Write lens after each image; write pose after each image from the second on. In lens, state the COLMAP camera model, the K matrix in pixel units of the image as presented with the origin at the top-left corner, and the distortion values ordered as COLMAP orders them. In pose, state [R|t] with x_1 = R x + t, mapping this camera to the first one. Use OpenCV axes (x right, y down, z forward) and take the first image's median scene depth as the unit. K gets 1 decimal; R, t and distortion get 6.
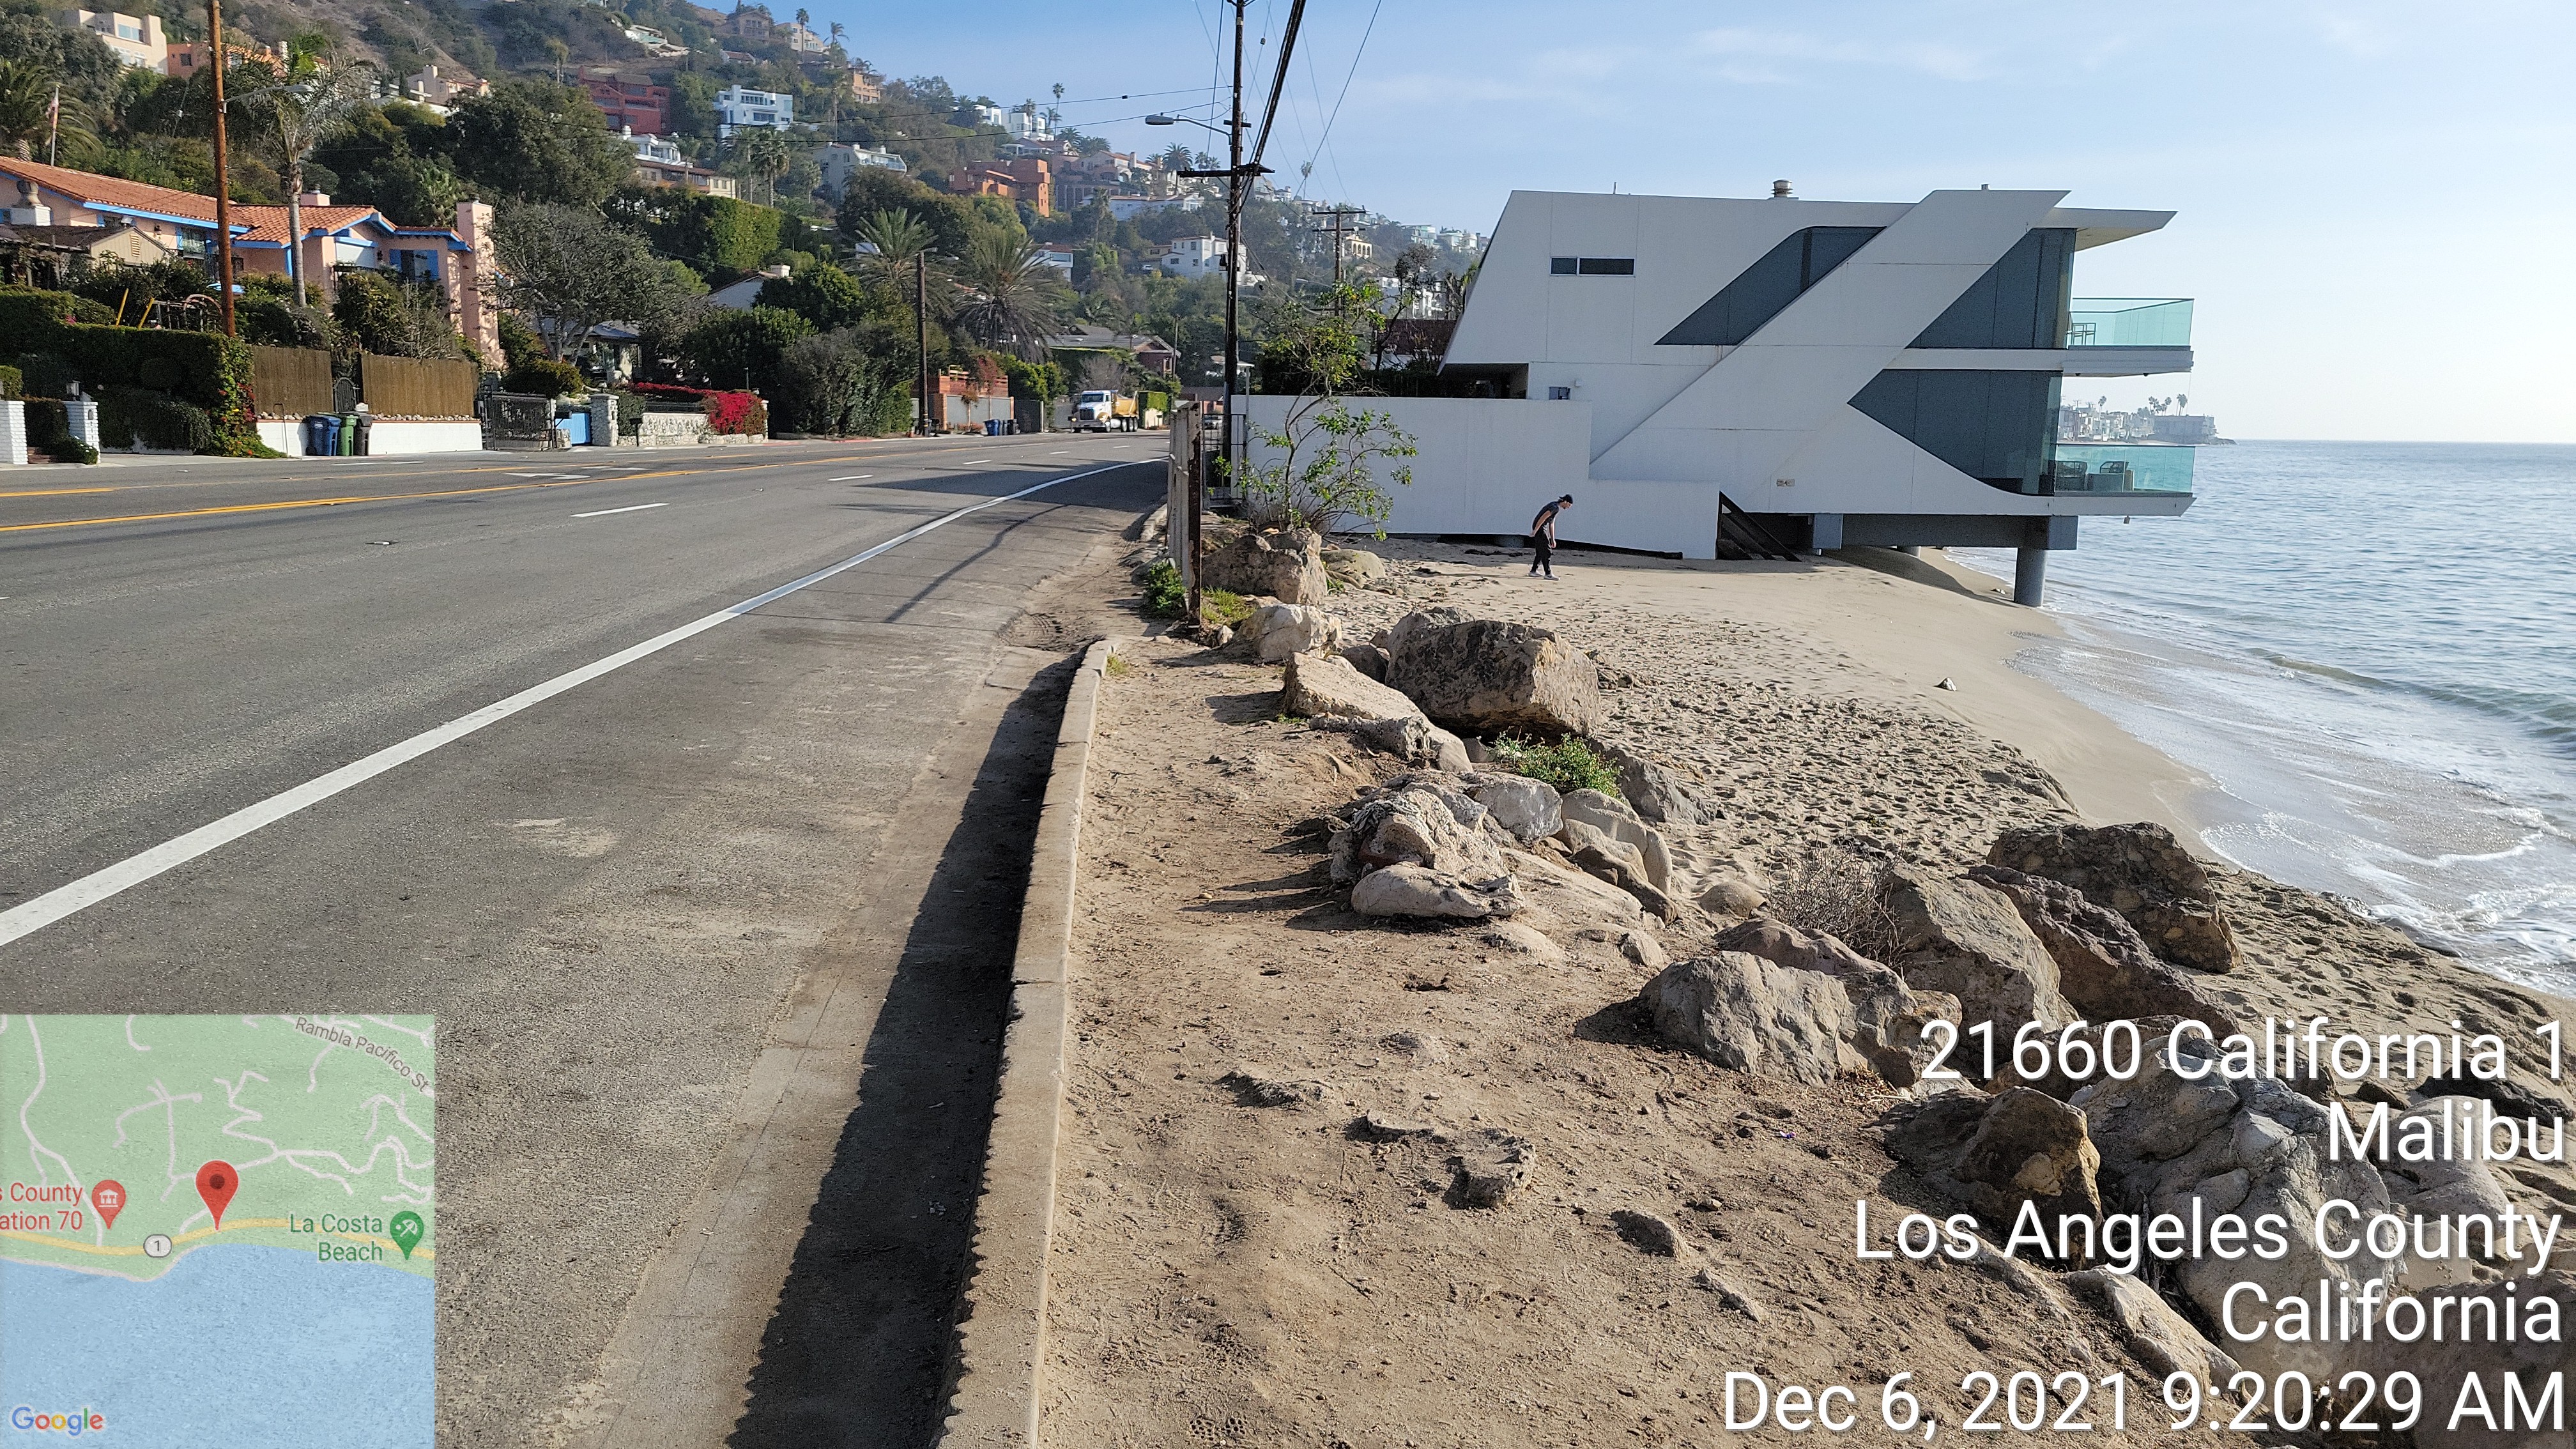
lens RADIAL K [[1891.0, 0, 1247.7], [0, 1891.0, 755.6], [0, 0, 1]] dist [0.038077, -0.009167]
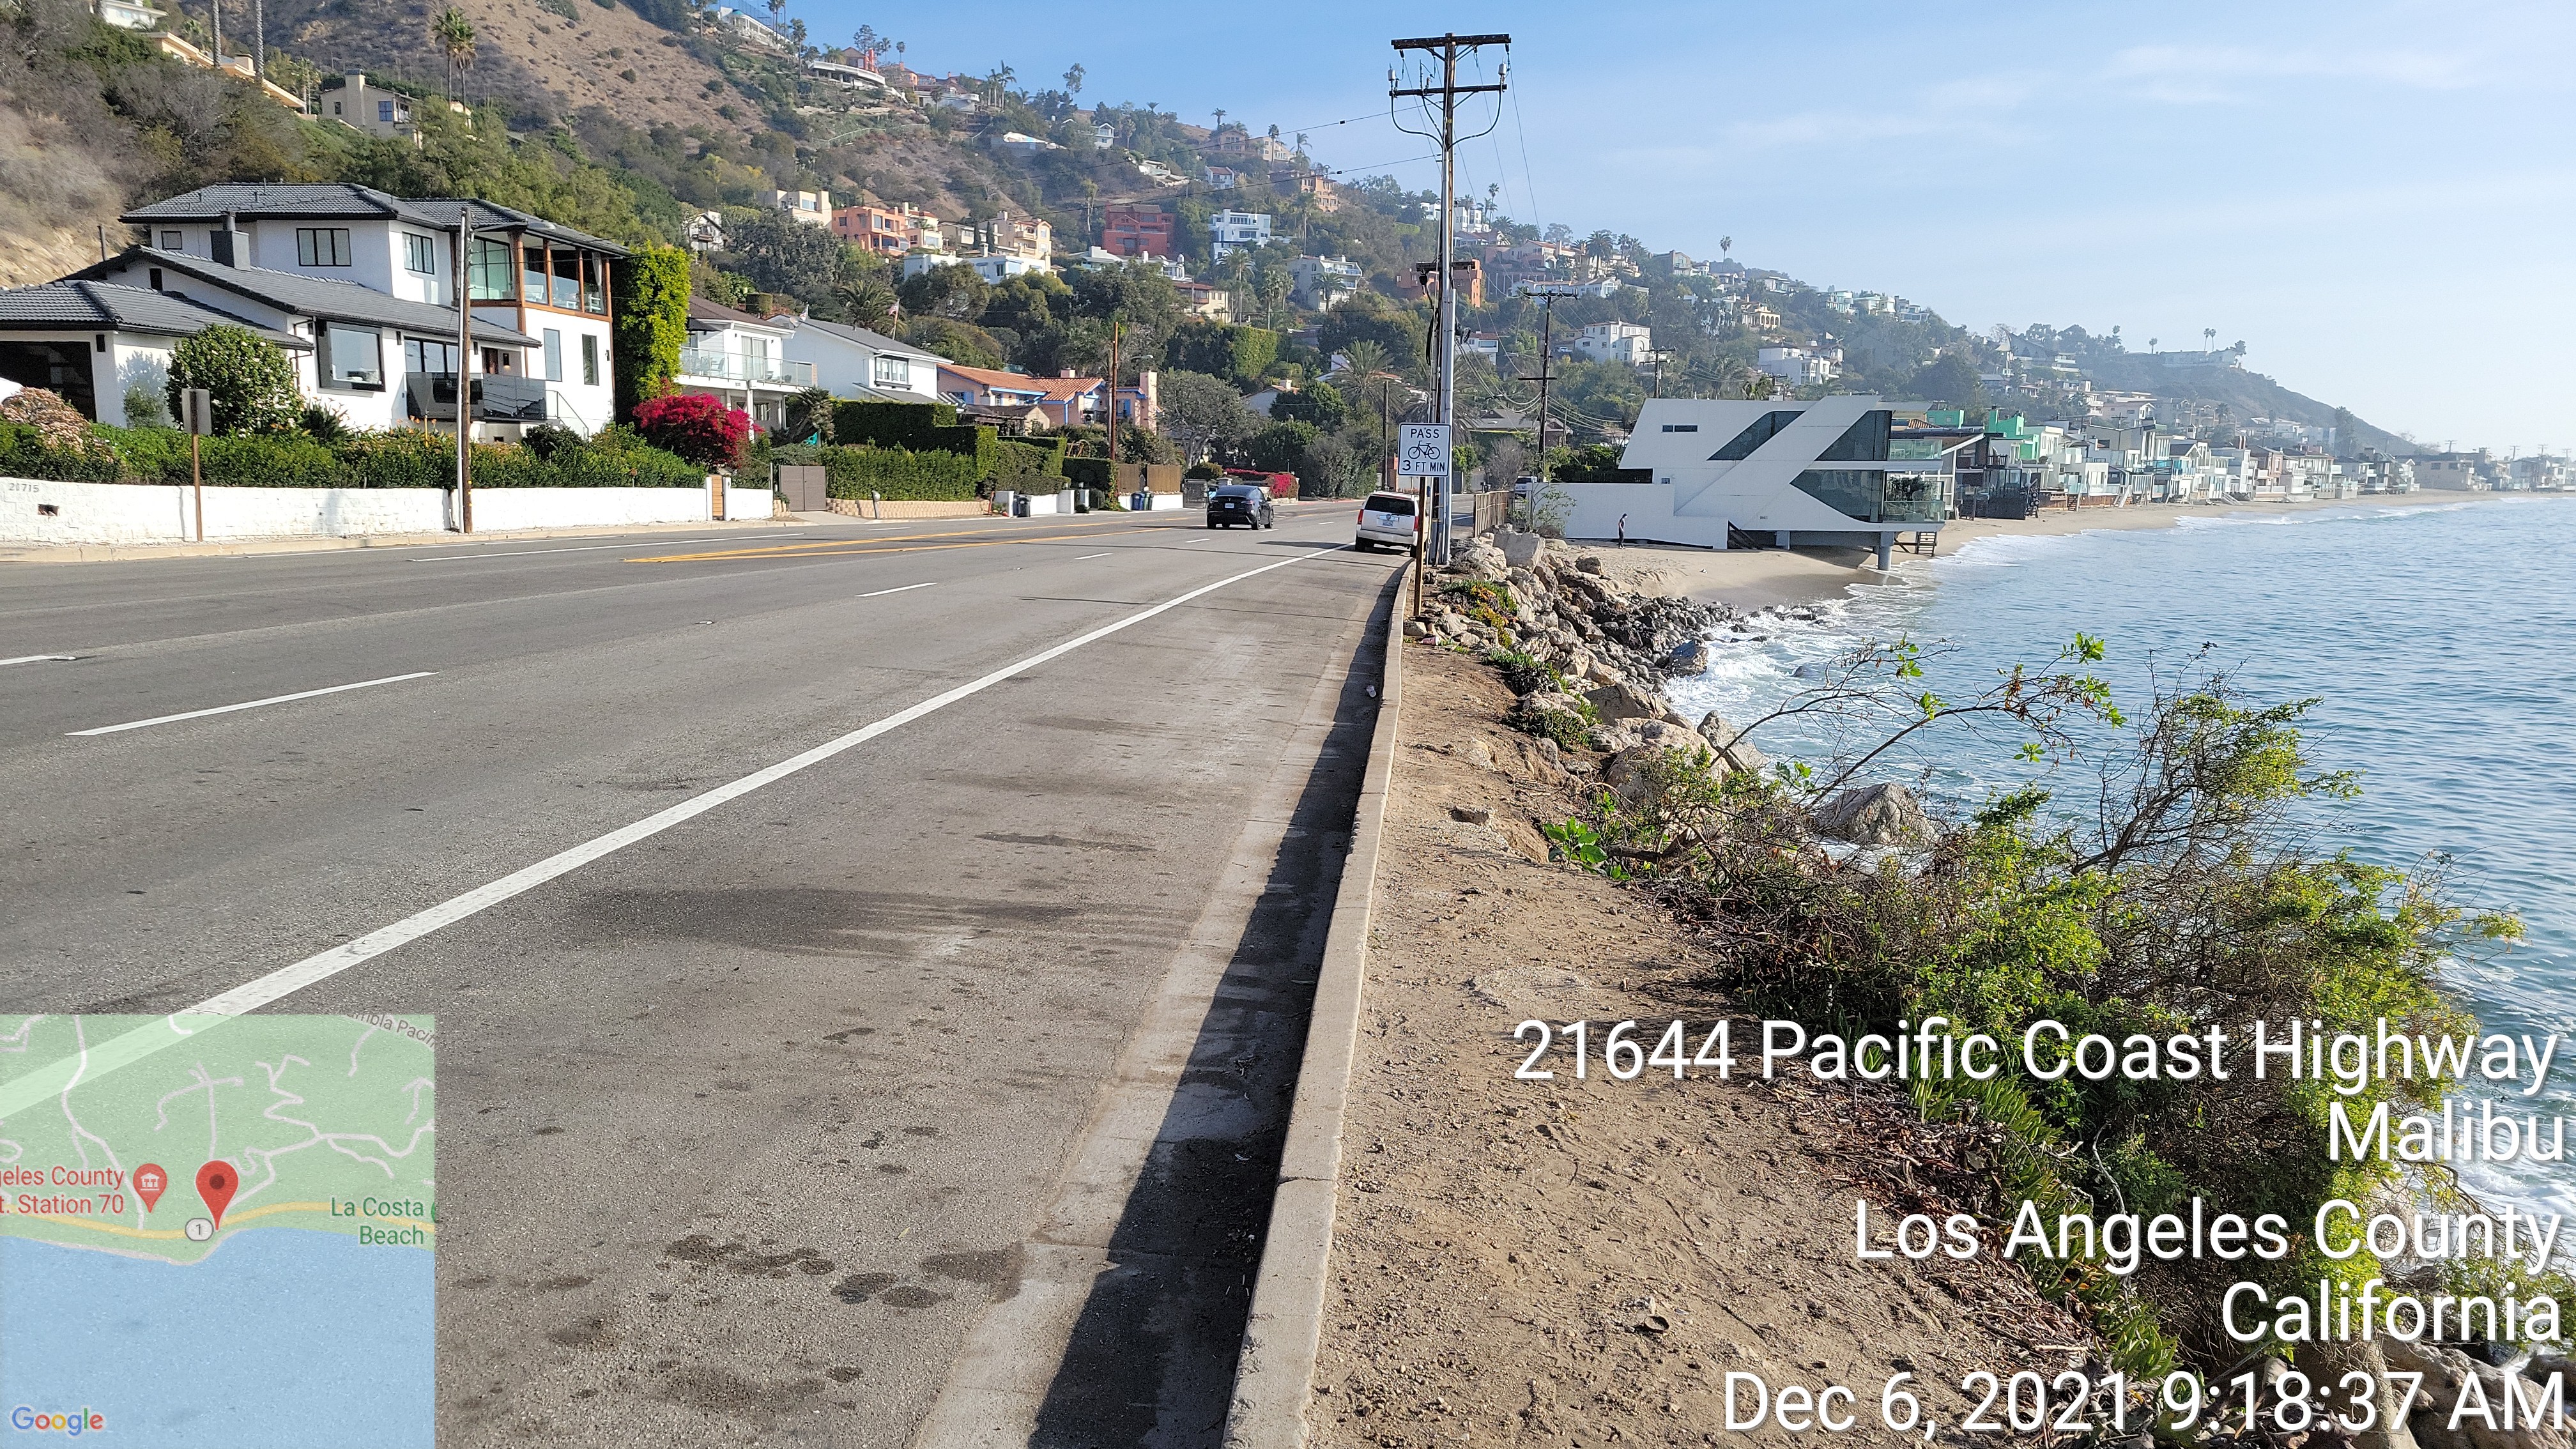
lens RADIAL K [[1891.0, 0, 1247.7], [0, 1891.0, 755.6], [0, 0, 1]] dist [0.038077, -0.009167]
pose [[0.974924, 0.025975, -0.221019, 0.023143], [-0.032309, 0.999163, -0.025093, 0.028792], [0.220182, 0.031605, 0.974947, -0.178218]]
